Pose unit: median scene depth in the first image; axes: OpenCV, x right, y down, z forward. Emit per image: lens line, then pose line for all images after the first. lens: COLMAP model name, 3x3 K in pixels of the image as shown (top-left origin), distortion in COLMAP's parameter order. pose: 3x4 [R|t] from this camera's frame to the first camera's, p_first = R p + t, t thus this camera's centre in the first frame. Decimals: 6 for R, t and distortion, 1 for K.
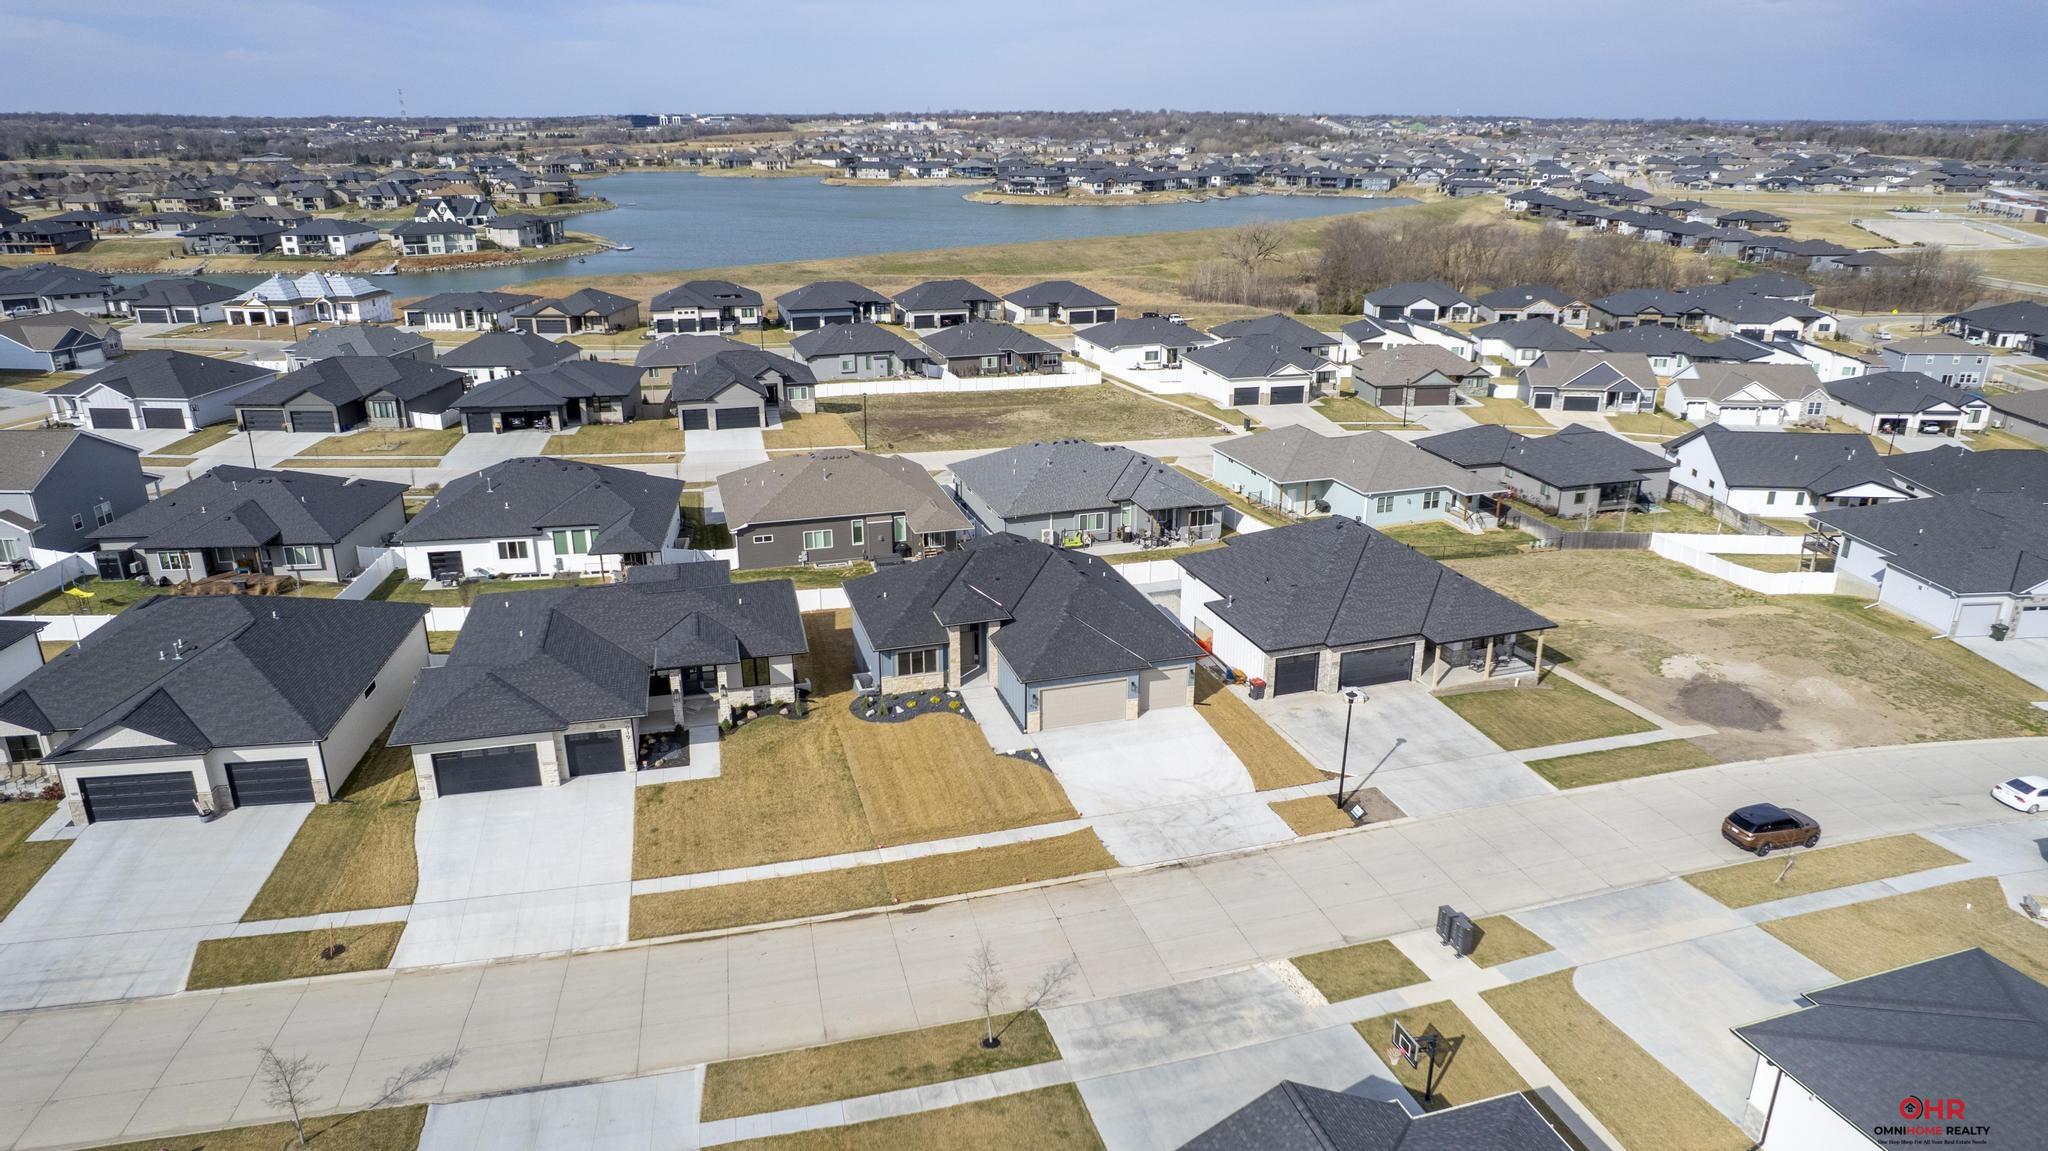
lens RADIAL K [[1264.2, 0, 1024.0], [0, 1264.2, 575.5], [0, 0, 1]] dist [-0.068653, 0.057325]
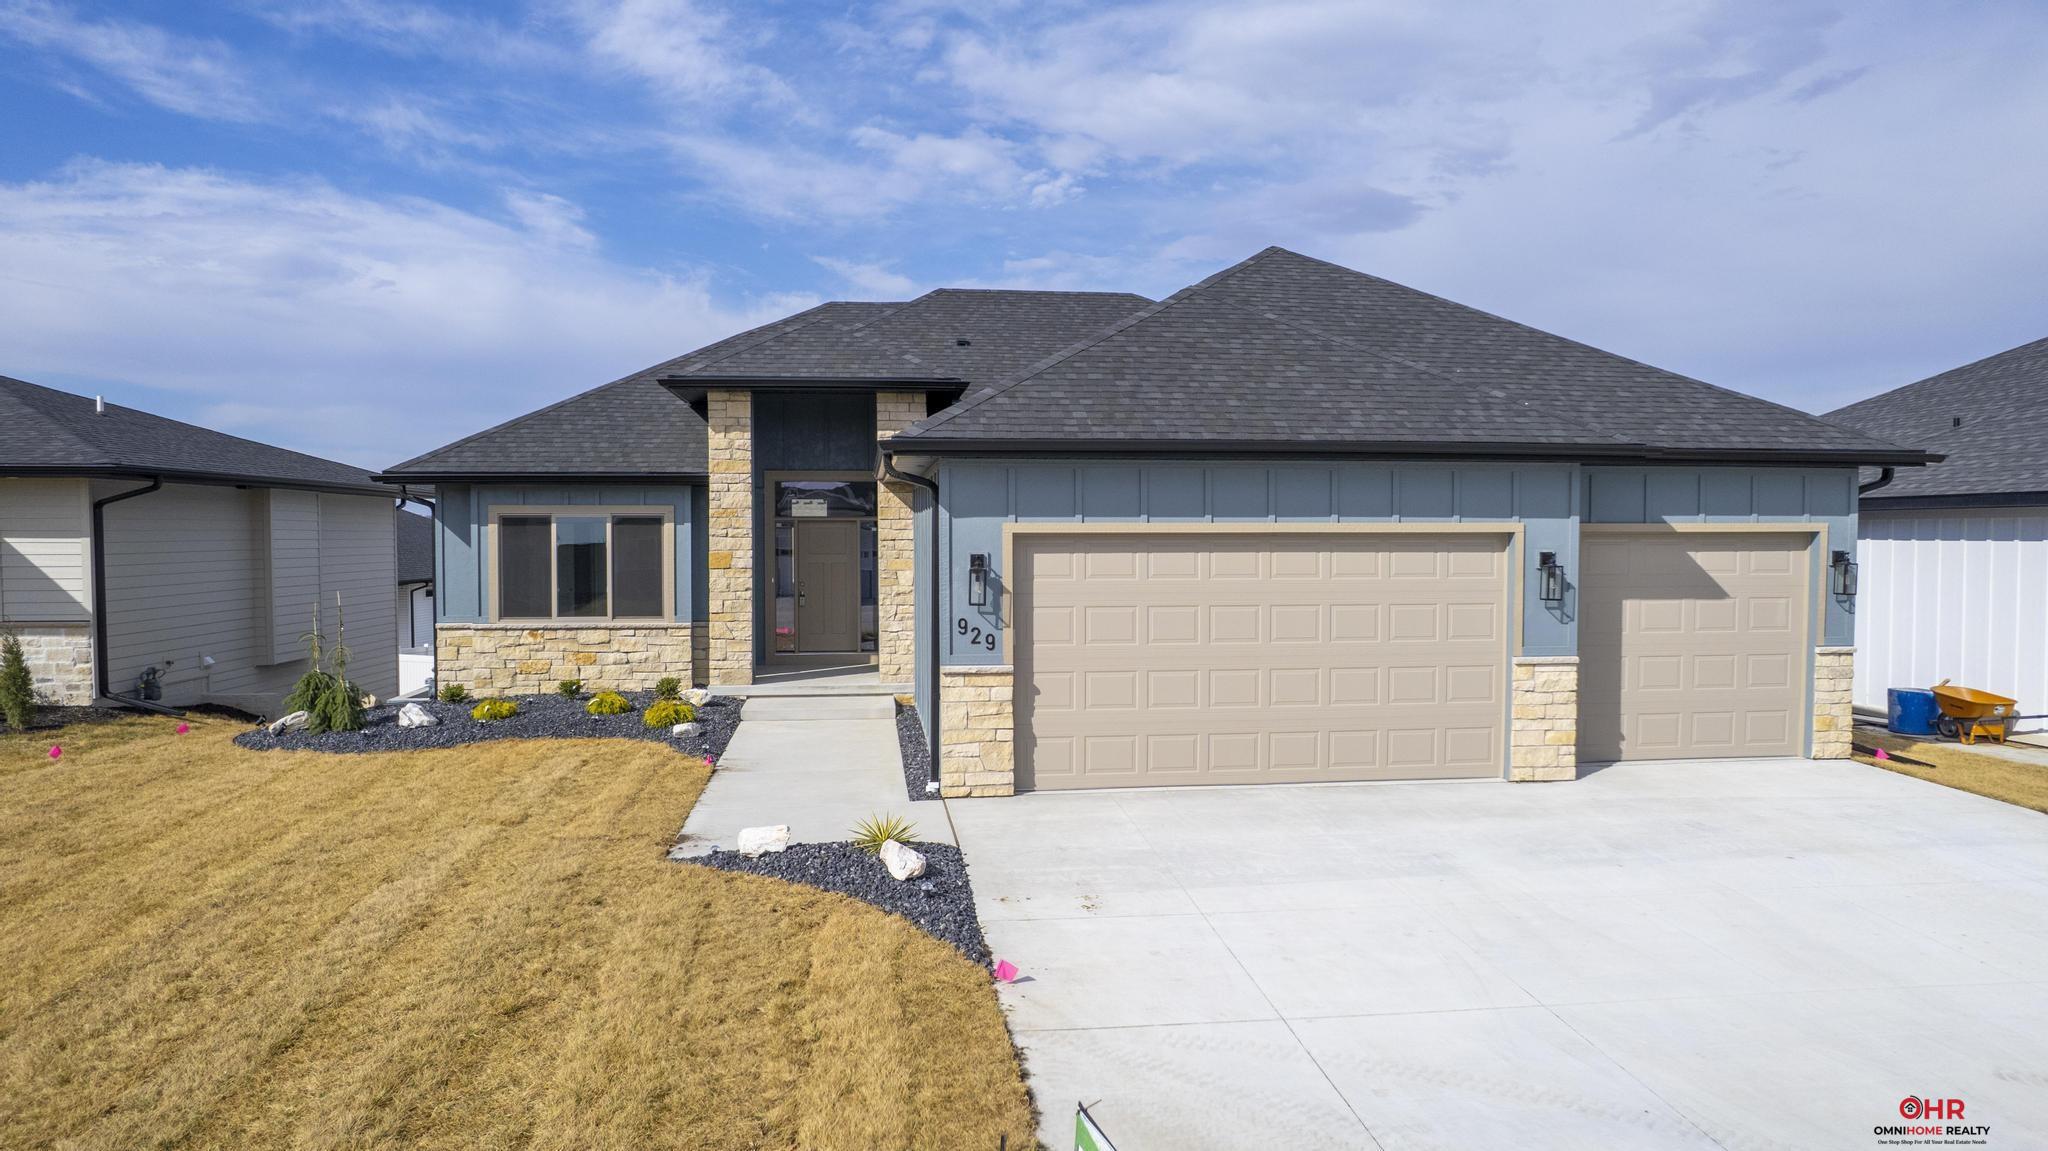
lens RADIAL K [[1324.6, 0, 1015.2], [0, 1324.6, 586.3], [0, 0, 1]] dist [-0.036249, -0.000372]
pose [[0.986404, 0.010137, -0.164025, 0.035802], [-0.055988, 0.959115, -0.277422, 0.123982], [0.154507, 0.282833, 0.946643, 0.692916]]
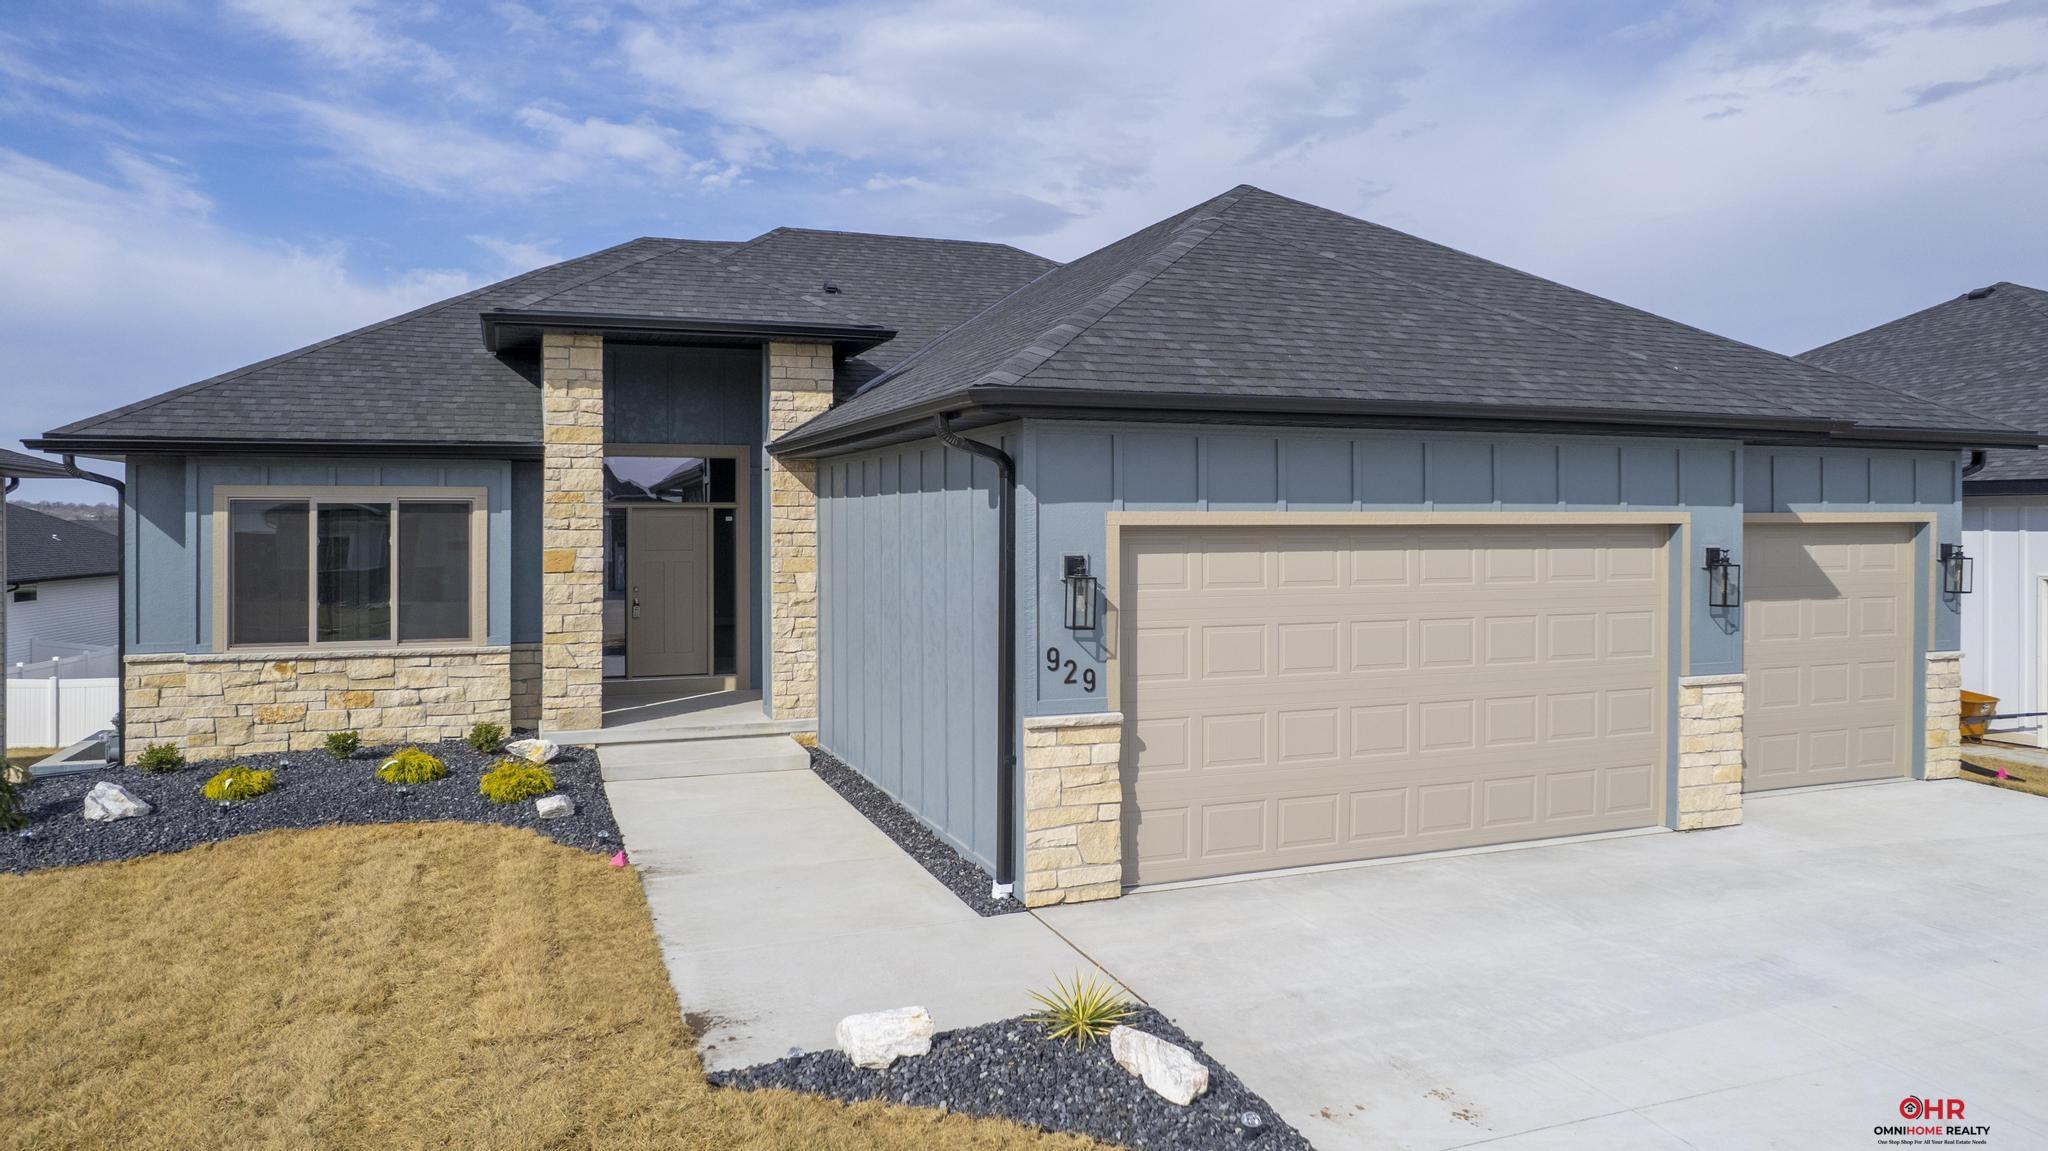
lens RADIAL K [[1345.8, 0, 1006.4], [0, 1345.8, 529.9], [0, 0, 1]] dist [-0.074296, 0.074084]
pose [[0.997309, 0.002483, 0.073265, -0.006912], [0.020805, 0.948744, -0.315361, 0.110430], [-0.070293, 0.316037, 0.946139, 0.733045]]
